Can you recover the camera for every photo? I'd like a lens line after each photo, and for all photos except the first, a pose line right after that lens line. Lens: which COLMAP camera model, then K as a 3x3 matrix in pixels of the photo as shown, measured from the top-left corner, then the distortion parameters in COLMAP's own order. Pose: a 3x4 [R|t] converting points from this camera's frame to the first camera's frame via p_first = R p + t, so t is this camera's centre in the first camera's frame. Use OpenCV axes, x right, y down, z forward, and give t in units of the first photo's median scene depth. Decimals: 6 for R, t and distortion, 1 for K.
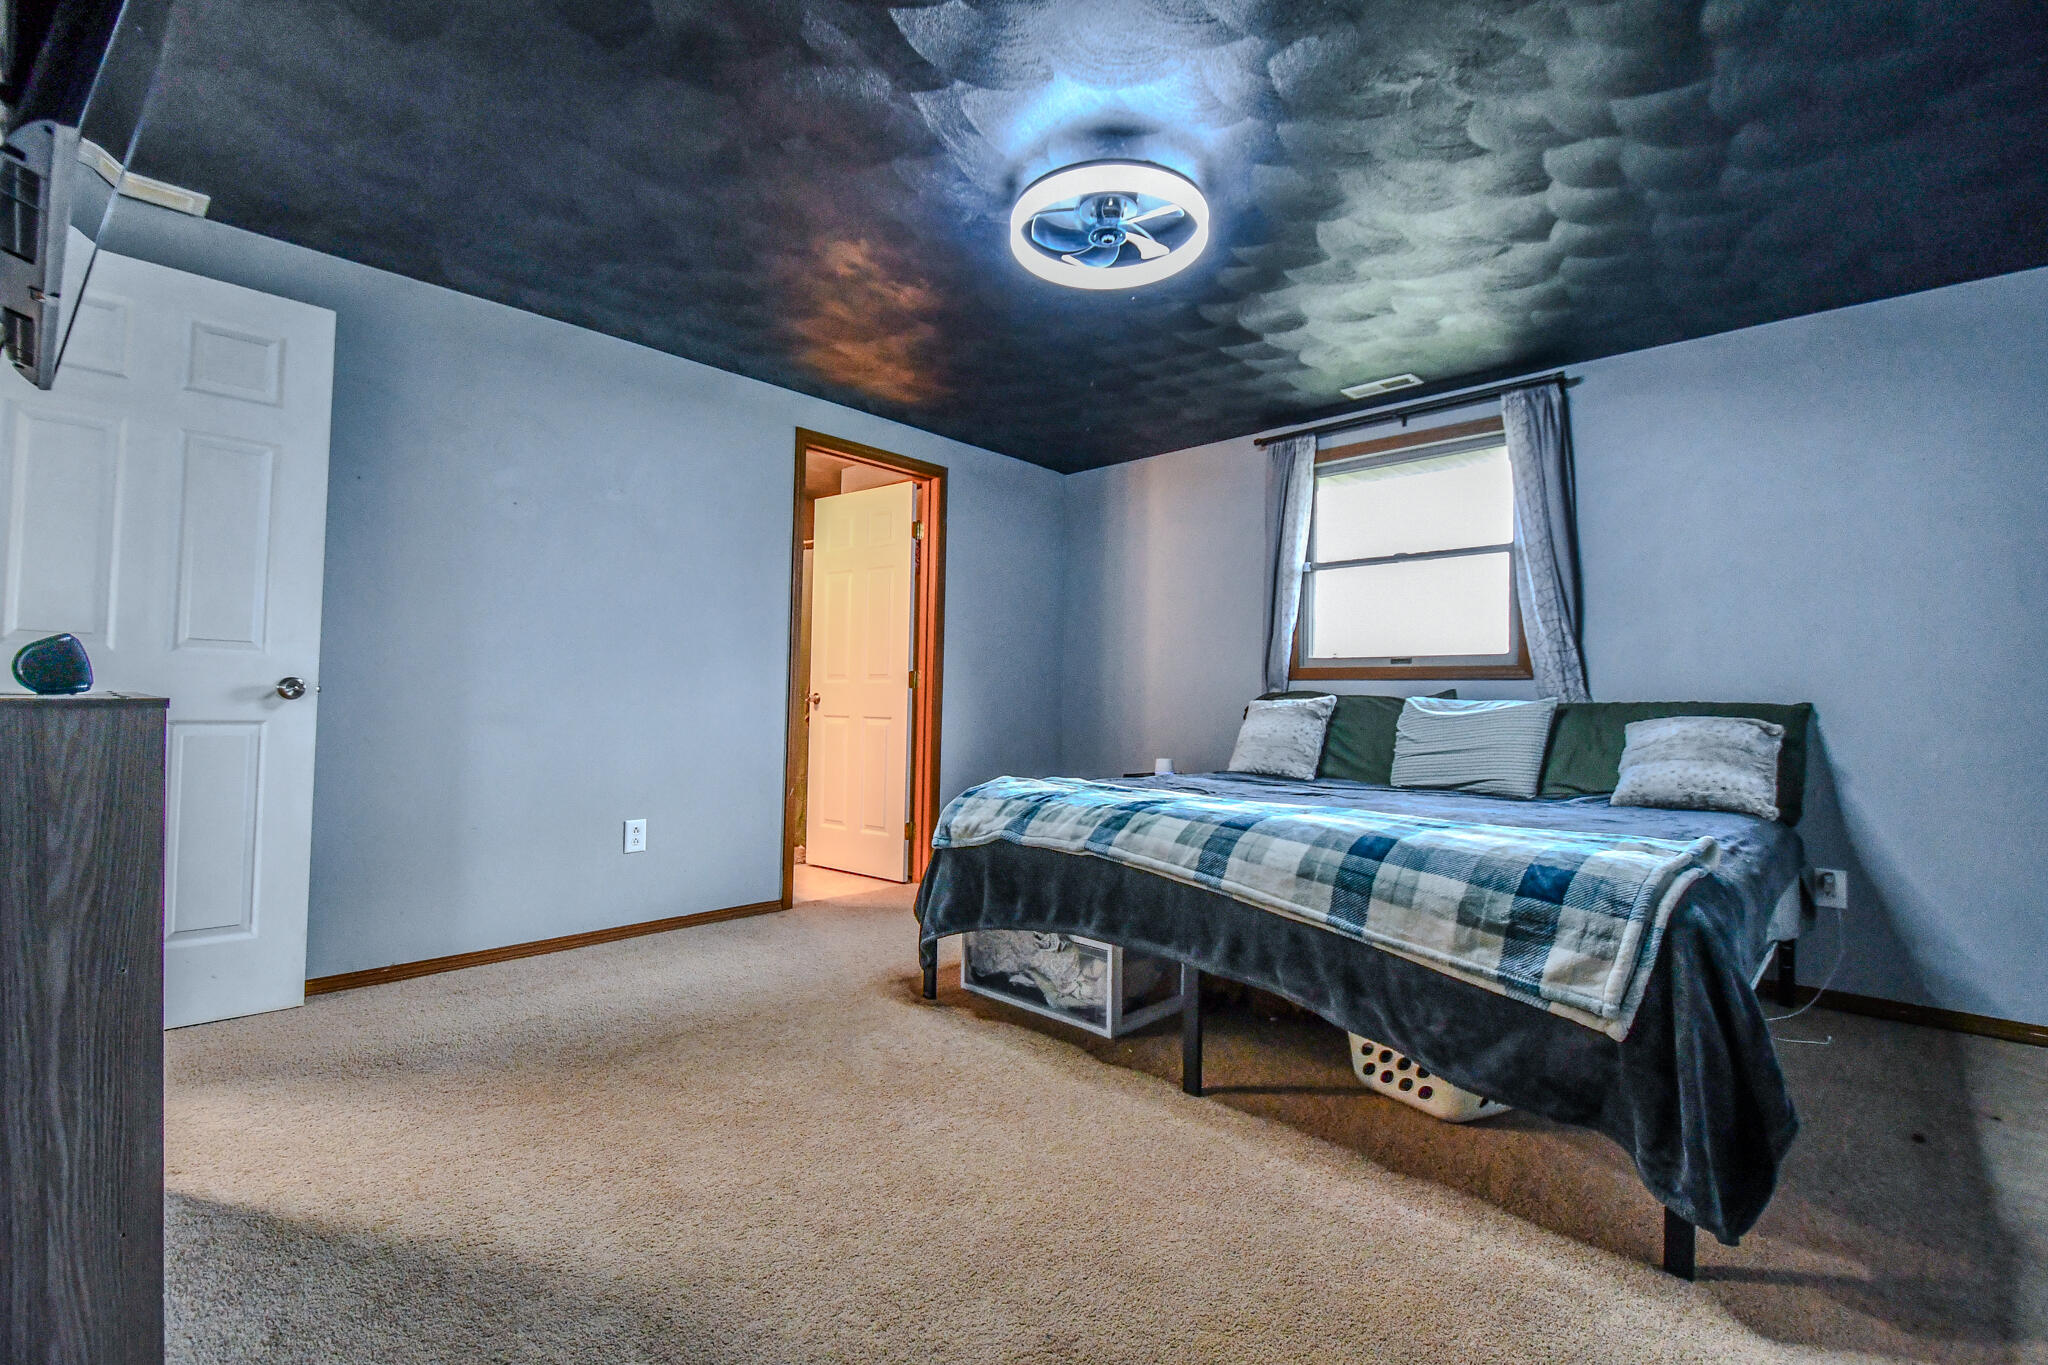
lens RADIAL K [[891.2, 0, 1009.7], [0, 891.2, 675.8], [0, 0, 1]] dist [0.016302, -0.023413]
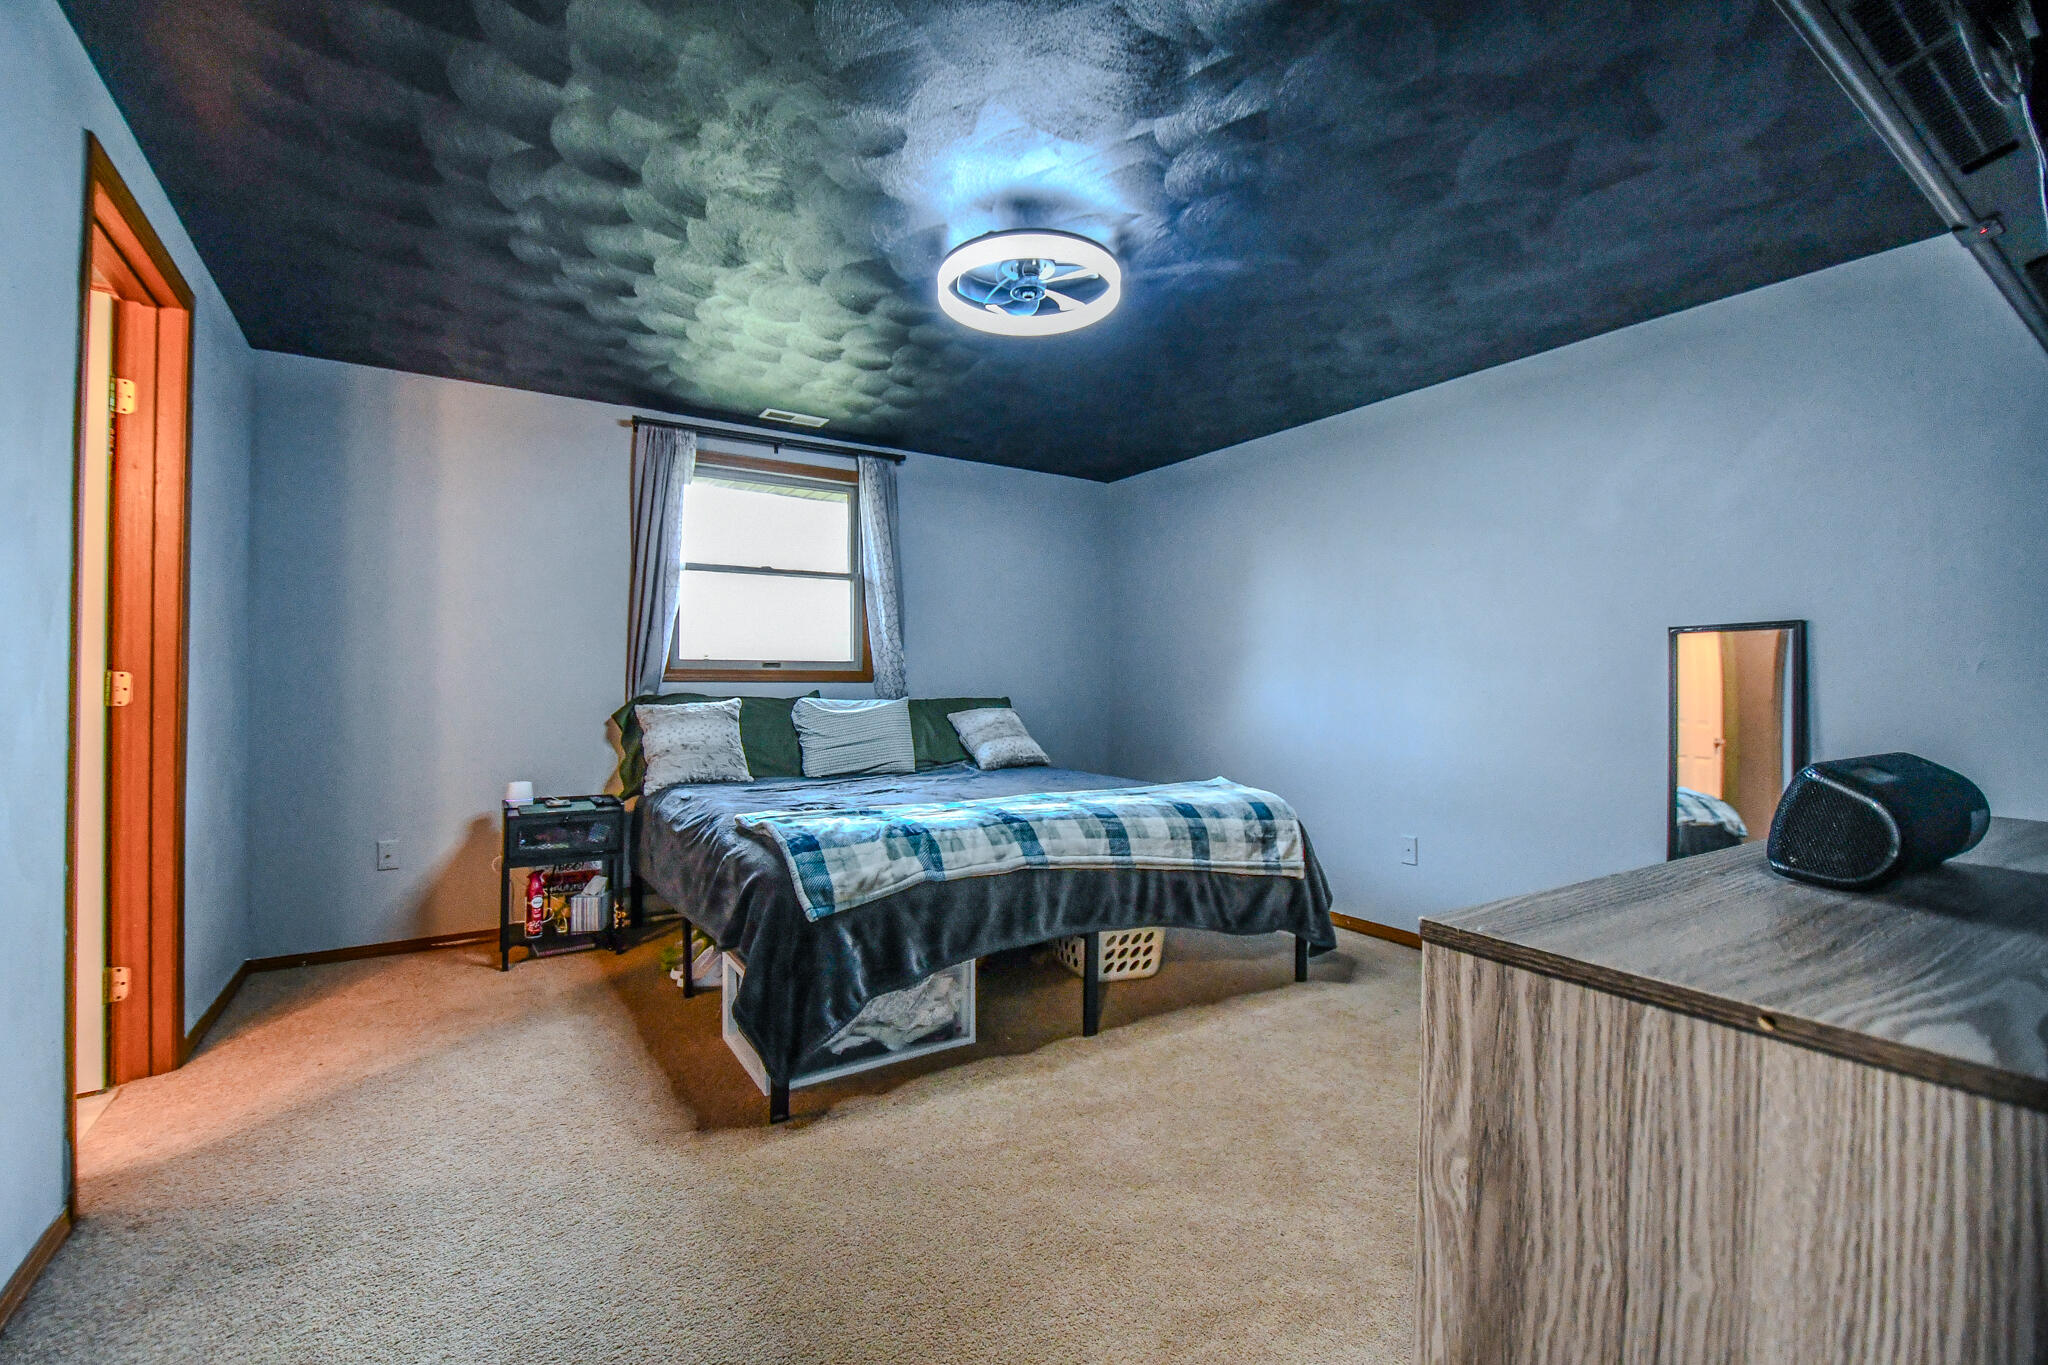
lens RADIAL K [[860.8, 0, 1024.0], [0, 860.8, 682.5], [0, 0, 1]] dist [0.001308, -0.020049]
pose [[0.236335, -0.015126, 0.971554, -0.784423], [-0.026640, 0.999402, 0.022040, -0.039727], [-0.971306, -0.031091, 0.235790, 0.656577]]
